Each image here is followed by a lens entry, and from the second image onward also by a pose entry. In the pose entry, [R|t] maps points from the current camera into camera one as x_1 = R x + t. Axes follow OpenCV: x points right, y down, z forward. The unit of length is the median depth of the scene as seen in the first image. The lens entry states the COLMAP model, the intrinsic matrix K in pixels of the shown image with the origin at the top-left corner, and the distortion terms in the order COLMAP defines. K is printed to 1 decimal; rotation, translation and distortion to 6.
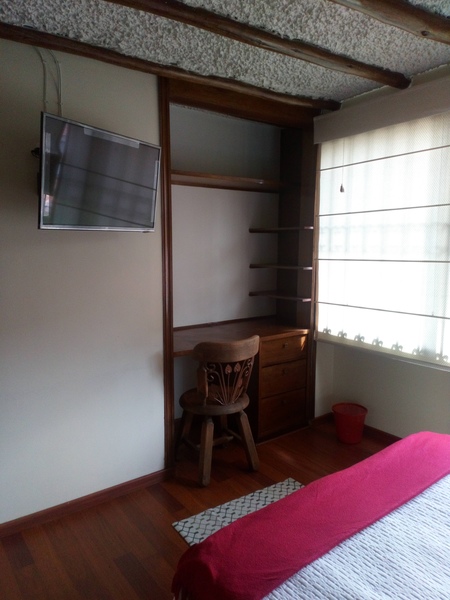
lens RADIAL K [[434.3, 0, 225.0], [0, 434.3, 300.0], [0, 0, 1]] dist [0.066936, -0.076969]
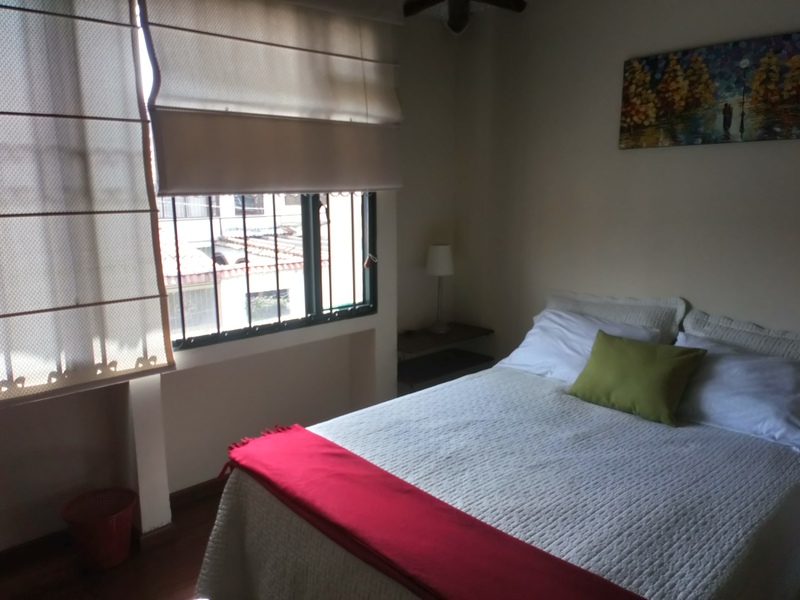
lens RADIAL K [[579.1, 0, 400.0], [0, 579.1, 300.0], [0, 0, 1]] dist [0.066936, -0.076969]
pose [[-0.124216, -0.173196, 0.977023, -0.360094], [0.137947, 0.972073, 0.189856, -0.062419], [-0.982619, 0.158360, -0.096855, 0.659728]]
